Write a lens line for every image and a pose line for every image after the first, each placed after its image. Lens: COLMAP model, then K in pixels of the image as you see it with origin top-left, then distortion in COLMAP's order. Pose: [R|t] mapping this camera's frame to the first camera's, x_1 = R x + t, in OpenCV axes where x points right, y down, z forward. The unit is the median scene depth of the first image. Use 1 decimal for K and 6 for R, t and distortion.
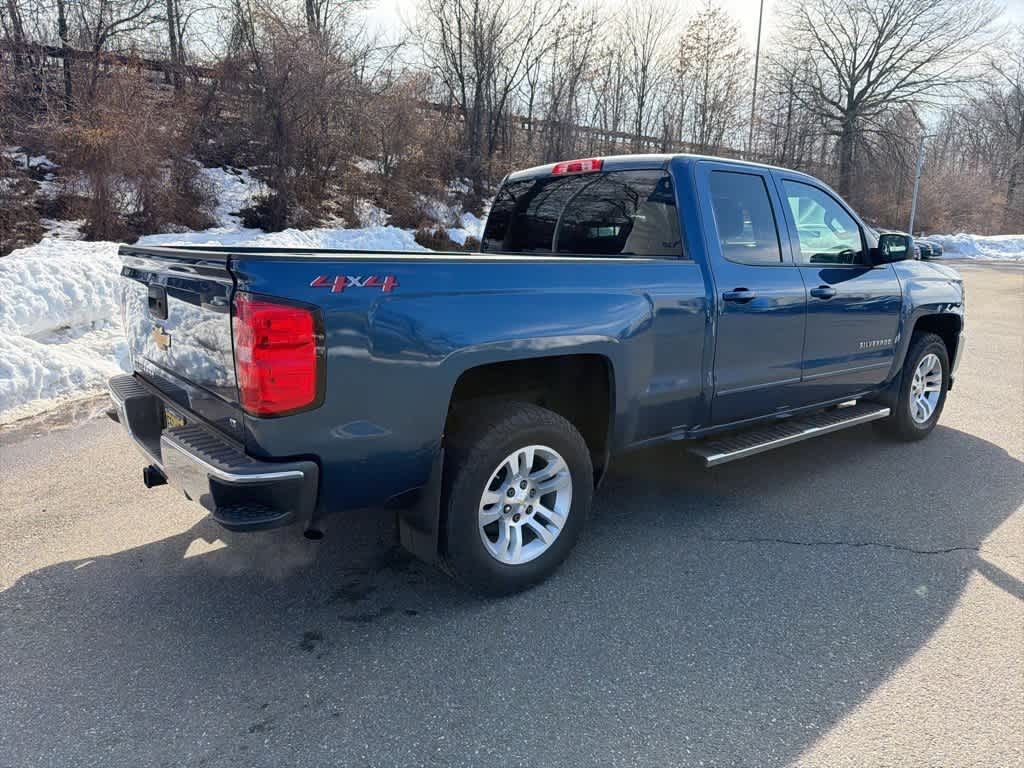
lens RADIAL K [[716.2, 0, 511.1], [0, 716.2, 387.1], [0, 0, 1]] dist [0.040371, -0.053891]
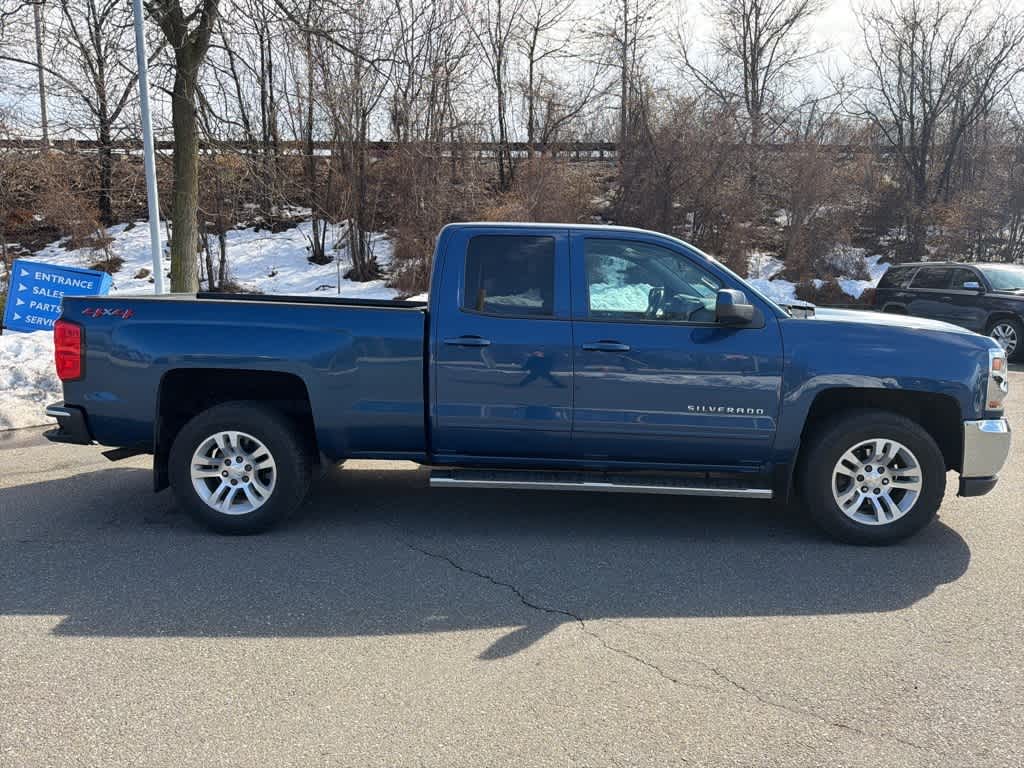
lens RADIAL K [[716.2, 0, 511.1], [0, 716.2, 387.1], [0, 0, 1]] dist [0.040371, -0.053891]
pose [[0.767797, 0.092293, -0.634011, 0.246261], [-0.138399, 0.990098, -0.023474, -0.008824], [0.625567, 0.105770, 0.772967, 0.040463]]
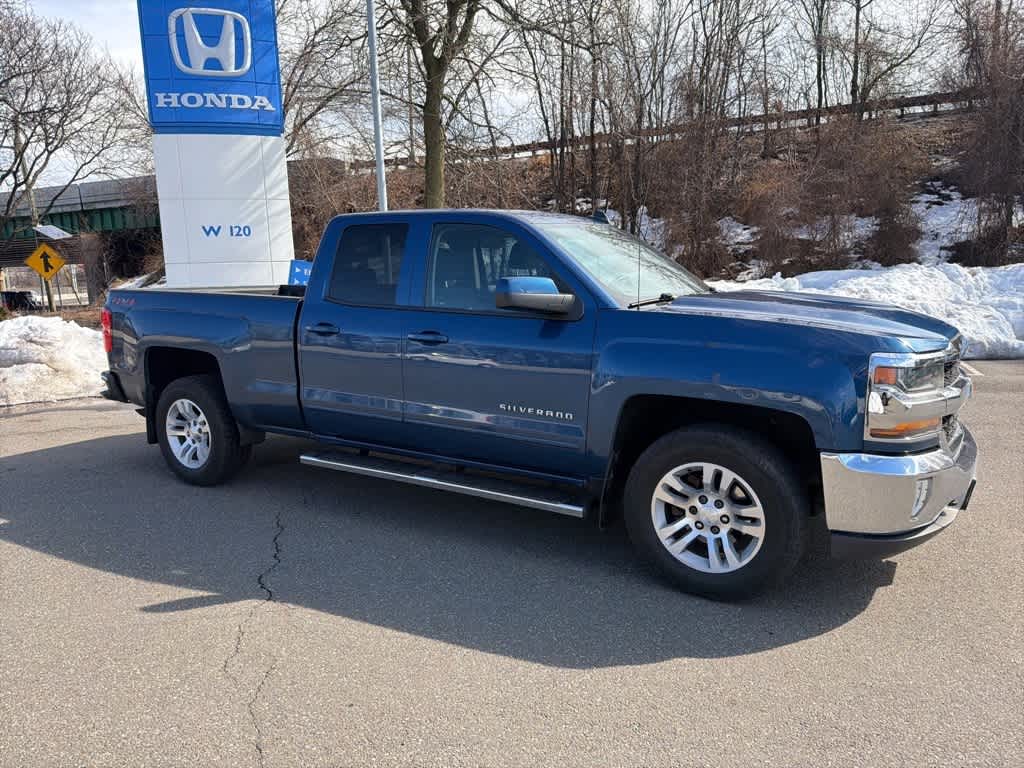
lens RADIAL K [[719.9, 0, 511.5], [0, 719.9, 397.4], [0, 0, 1]] dist [0.004740, -0.003668]
pose [[0.352222, 0.150540, -0.923730, 0.348738], [-0.180966, 0.979308, 0.090594, -0.040837], [0.918254, 0.135255, 0.372176, 0.194398]]
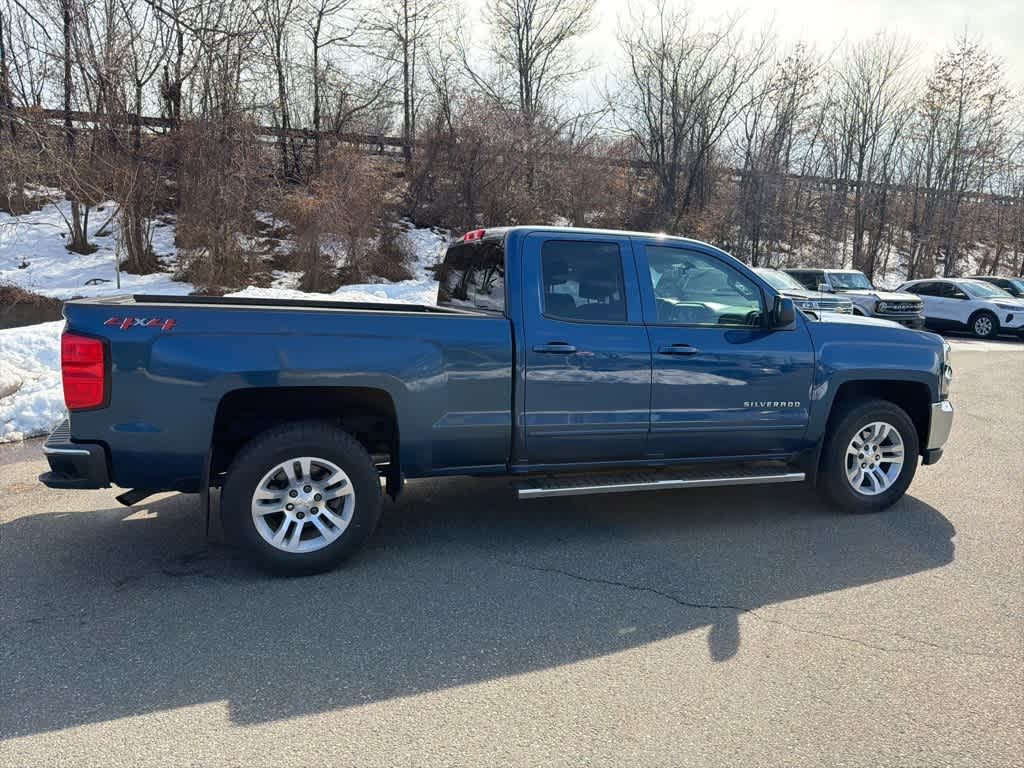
lens RADIAL K [[714.6, 0, 511.6], [0, 714.6, 382.4], [0, 0, 1]] dist [0.038619, -0.047767]
pose [[0.943602, 0.057576, -0.326038, 0.138996], [-0.081930, 0.994742, -0.061453, -0.000136], [0.320785, 0.084700, 0.943357, -0.014240]]
